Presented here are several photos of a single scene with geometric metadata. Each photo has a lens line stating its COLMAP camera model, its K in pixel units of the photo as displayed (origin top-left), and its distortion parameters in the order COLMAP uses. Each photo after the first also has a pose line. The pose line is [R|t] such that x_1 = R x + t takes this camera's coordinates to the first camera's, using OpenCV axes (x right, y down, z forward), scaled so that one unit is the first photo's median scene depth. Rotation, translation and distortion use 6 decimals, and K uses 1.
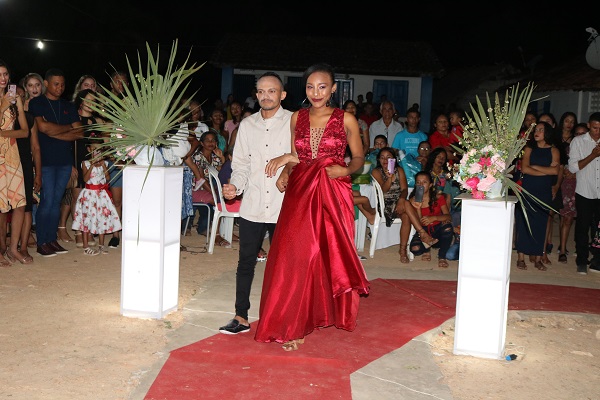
lens RADIAL K [[807.1, 0, 301.7], [0, 807.1, 202.5], [0, 0, 1]] dist [-0.030551, -0.031682]
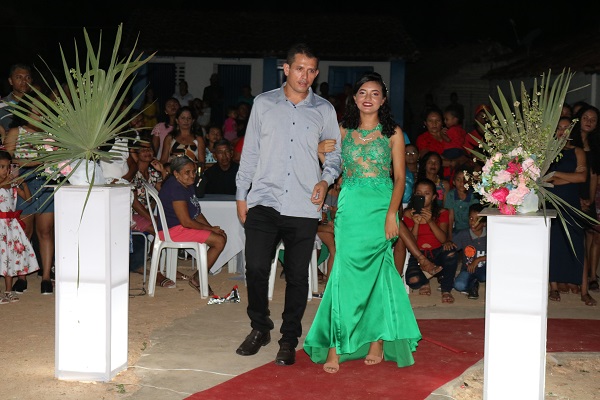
lens RADIAL K [[1052.9, 0, 298.8], [0, 1052.9, 201.0], [0, 0, 1]] dist [0.013732, 0.040983]
pose [[0.996963, -0.030658, 0.071594, -0.060875], [0.032328, 0.999229, -0.022283, -0.001311], [-0.070856, 0.024530, 0.997185, -0.033418]]
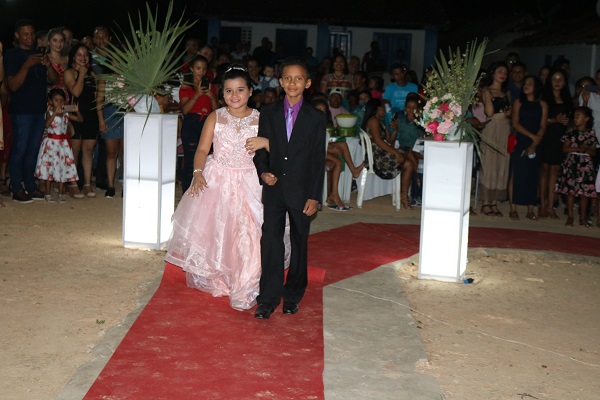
lens RADIAL K [[960.3, 0, 300.0], [0, 960.3, 200.0], [0, 0, 1]] dist [-0.014406, 0.043795]
pose [[0.999999, -0.001137, -0.000886, 0.023409], [0.001157, 0.999734, 0.023039, 0.045804], [0.000860, -0.023040, 0.999734, -0.340200]]
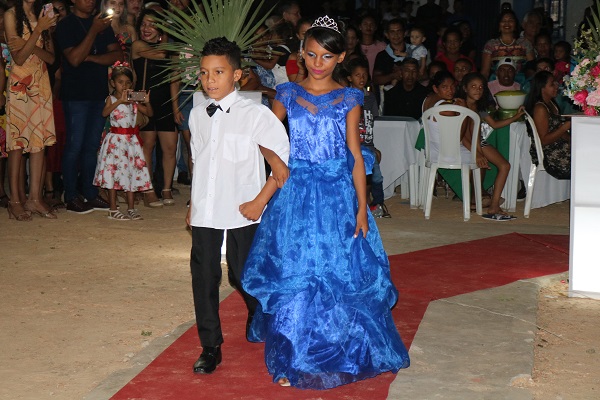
lens RADIAL K [[1475.4, 0, 300.0], [0, 1475.4, 200.0], [0, 0, 1]] dist [0.063711, 0.495192]
pose [[0.986737, -0.014596, -0.161667, 0.159783], [0.013503, 0.999878, -0.007859, 0.091172], [0.161762, 0.005572, 0.986814, -0.602788]]
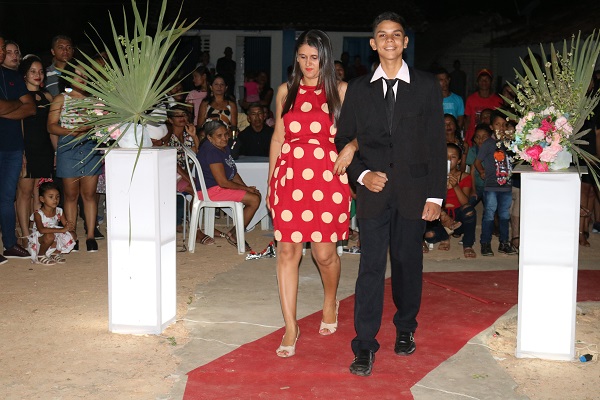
lens RADIAL K [[960.3, 0, 300.0], [0, 960.3, 200.0], [0, 0, 1]] dist [-0.014406, 0.043795]
pose [[0.997166, -0.044099, 0.060946, -0.088383], [0.043231, 0.998945, 0.015495, -0.000957], [-0.061565, -0.012816, 0.998021, 0.018723]]
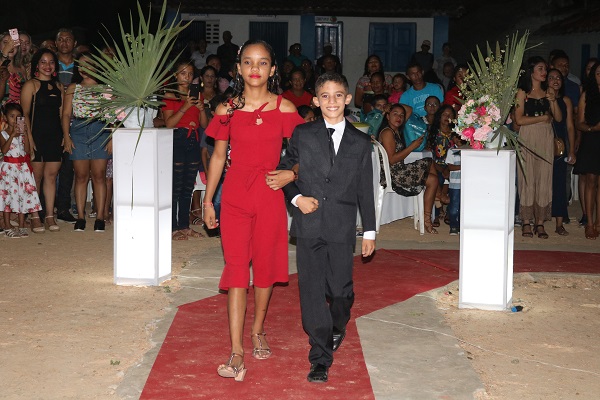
lens RADIAL K [[1235.3, 0, 300.0], [0, 1235.3, 200.0], [0, 0, 1]] dist [0.044355, 0.250673]
pose [[0.999071, -0.033358, 0.027271, -0.041518], [0.033531, 0.999420, -0.005909, 0.057332], [-0.027058, 0.006818, 0.999611, -0.498367]]
